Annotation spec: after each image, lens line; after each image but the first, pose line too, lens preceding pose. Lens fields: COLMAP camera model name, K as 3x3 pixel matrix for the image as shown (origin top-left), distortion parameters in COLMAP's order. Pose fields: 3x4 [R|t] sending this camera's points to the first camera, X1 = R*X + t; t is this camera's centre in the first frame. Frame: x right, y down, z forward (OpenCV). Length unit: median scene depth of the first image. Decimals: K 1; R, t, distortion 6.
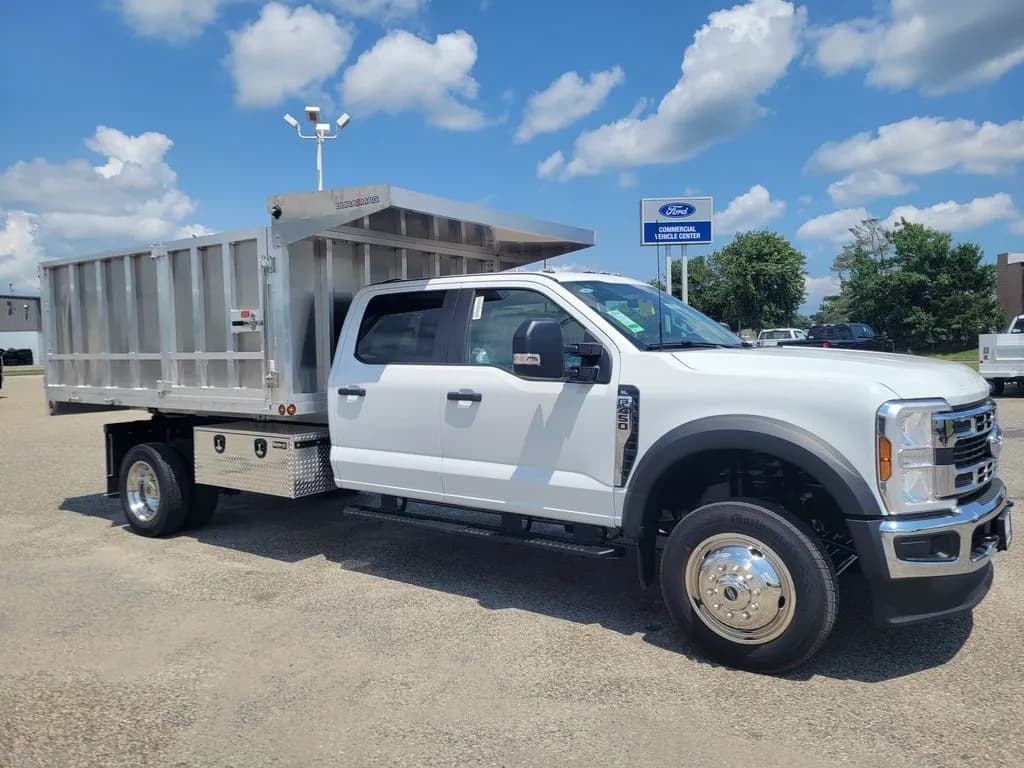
lens RADIAL K [[769.0, 0, 512.0], [0, 769.0, 384.0], [0, 0, 1]] dist [0.005271, 0.001715]
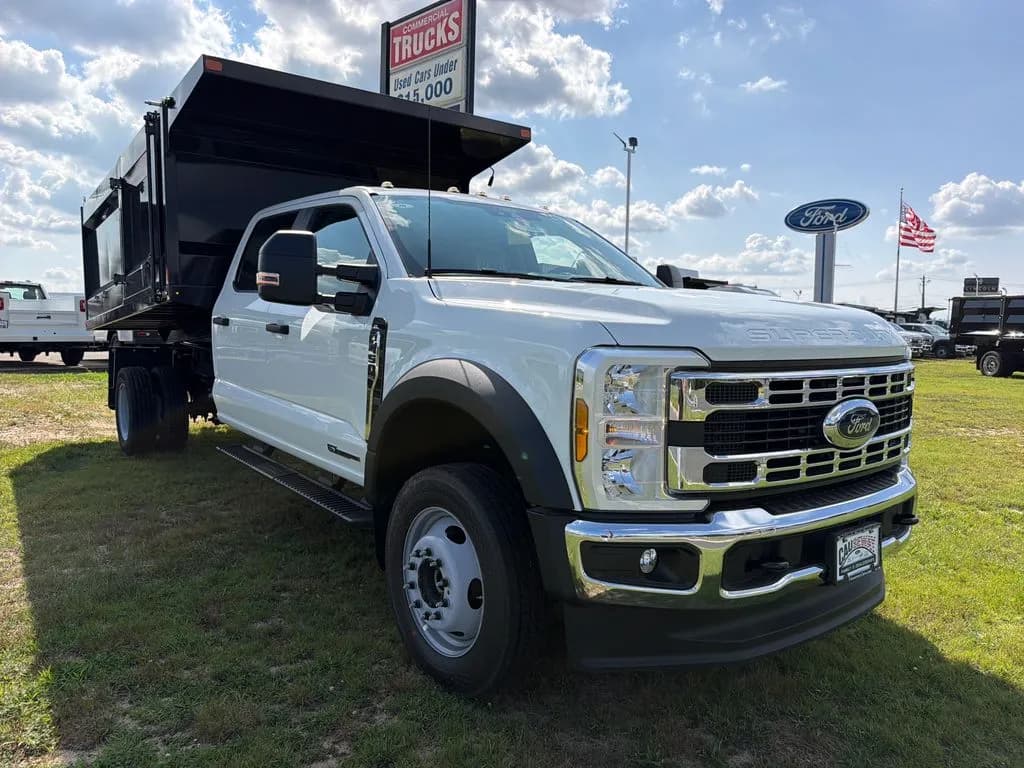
lens RADIAL K [[769.0, 0, 512.0], [0, 769.0, 384.0], [0, 0, 1]] dist [0.005271, 0.001715]
pose [[0.959941, 0.062698, -0.273097, 0.591497], [-0.046866, 0.996841, 0.064125, 0.014333], [0.276255, -0.048757, 0.959847, 0.315042]]
